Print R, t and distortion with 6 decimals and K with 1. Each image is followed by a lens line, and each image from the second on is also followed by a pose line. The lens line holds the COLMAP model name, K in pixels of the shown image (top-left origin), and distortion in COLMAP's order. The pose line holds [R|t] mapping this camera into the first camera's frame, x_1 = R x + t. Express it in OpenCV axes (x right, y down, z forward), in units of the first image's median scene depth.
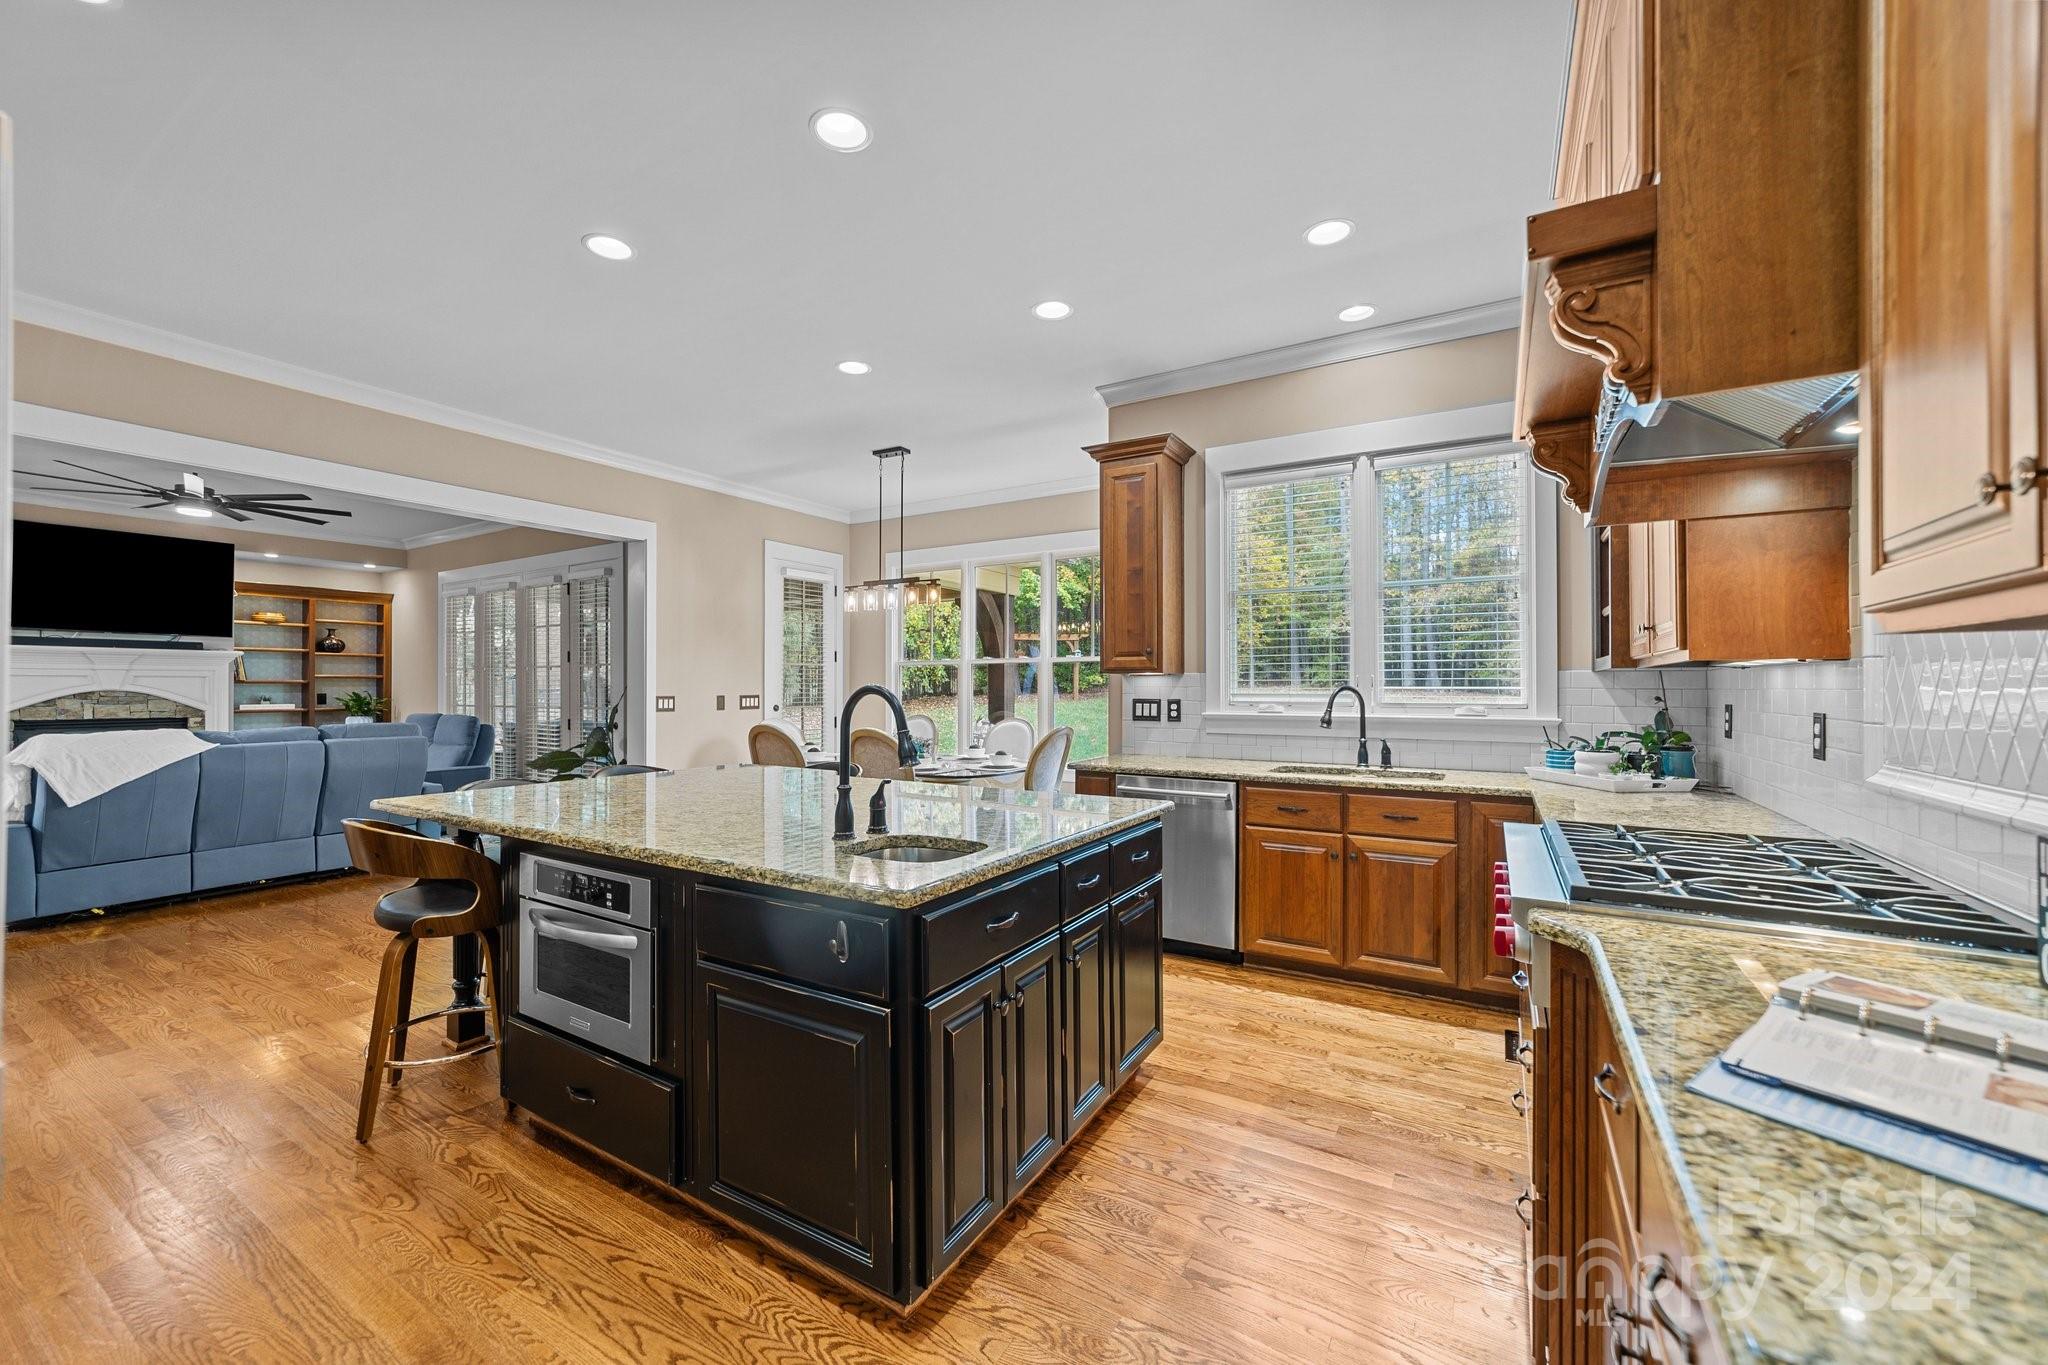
lens RADIAL K [[789.8, 0, 1014.7], [0, 789.8, 685.6], [0, 0, 1]] dist [-0.015242, 0.003786]
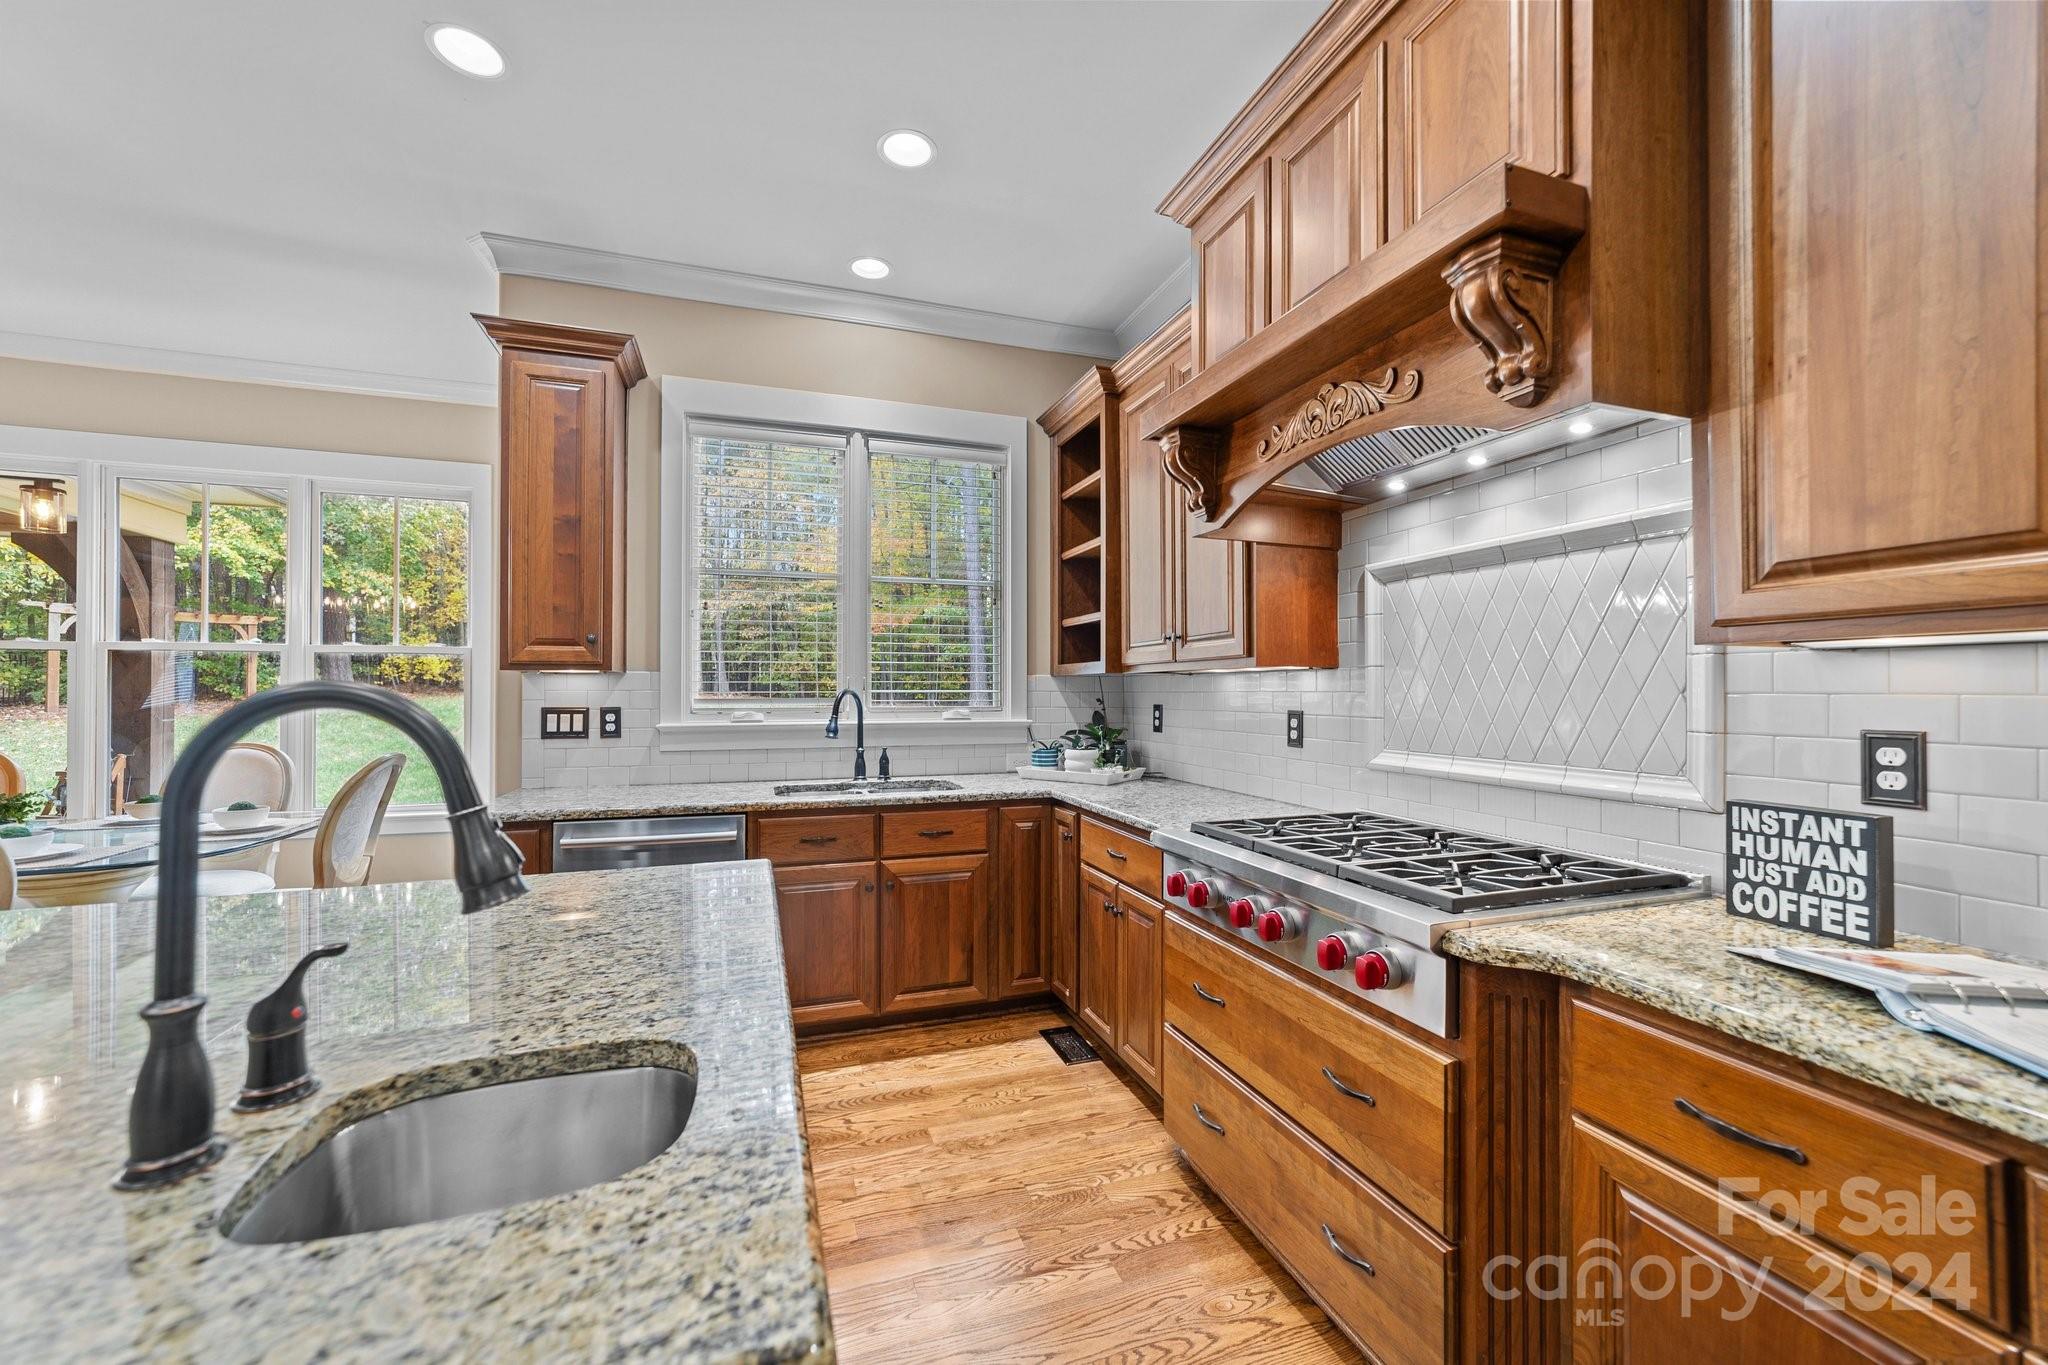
lens RADIAL K [[789.8, 0, 1026.4], [0, 789.8, 686.4], [0, 0, 1]] dist [-0.015242, 0.003786]
pose [[0.639784, 0.003421, 0.768547, -0.135190], [-0.000629, 0.999992, -0.003928, 0.000856], [-0.768554, 0.002029, 0.639781, 0.304610]]
